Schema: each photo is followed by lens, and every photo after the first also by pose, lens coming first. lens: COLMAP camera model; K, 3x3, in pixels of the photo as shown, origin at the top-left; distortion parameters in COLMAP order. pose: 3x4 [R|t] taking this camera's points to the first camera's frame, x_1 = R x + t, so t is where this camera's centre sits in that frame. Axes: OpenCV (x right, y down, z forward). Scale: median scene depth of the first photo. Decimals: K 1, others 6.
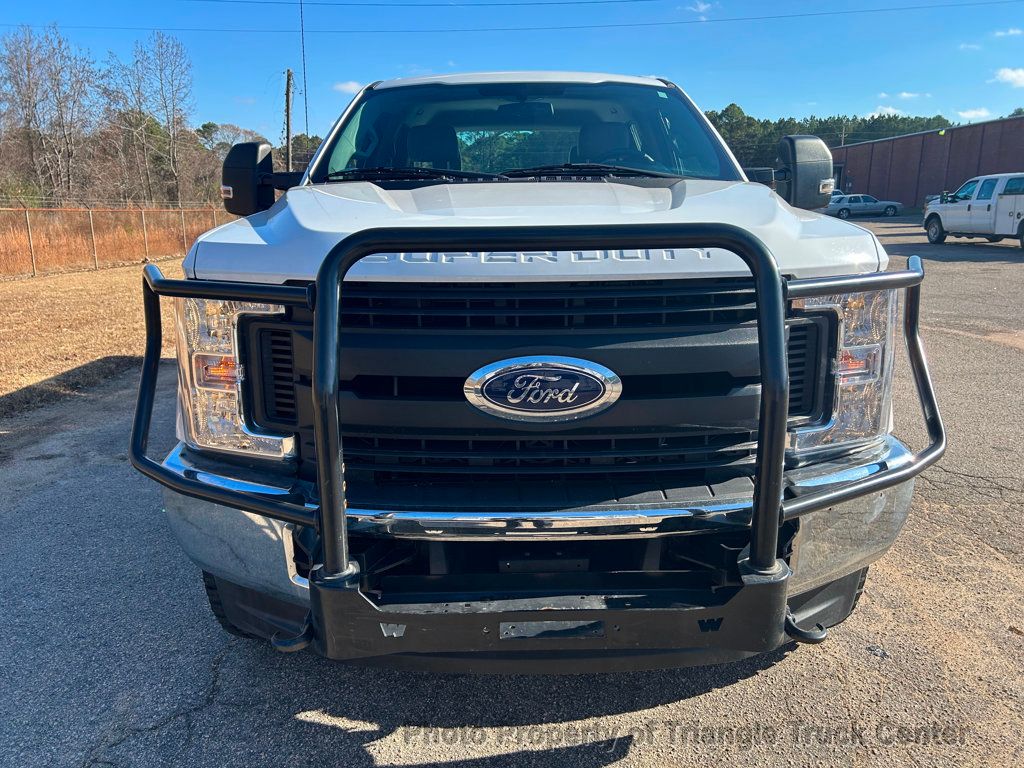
lens RADIAL K [[766.4, 0, 507.1], [0, 766.4, 389.0], [0, 0, 1]] dist [0.063280, -0.072070]
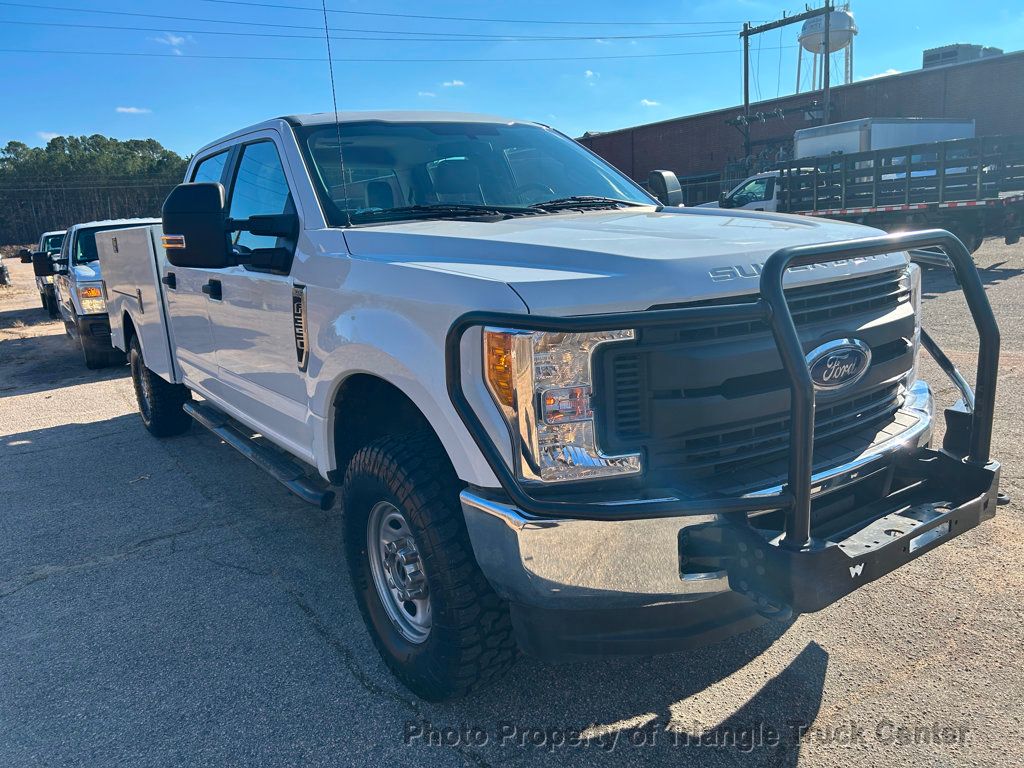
lens RADIAL K [[766.4, 0, 507.1], [0, 766.4, 389.0], [0, 0, 1]] dist [0.063280, -0.072070]
pose [[0.834382, -0.160692, 0.527243, -0.982510], [0.182102, 0.983213, 0.011478, -0.069656], [-0.520236, 0.086435, 0.849637, 0.177390]]
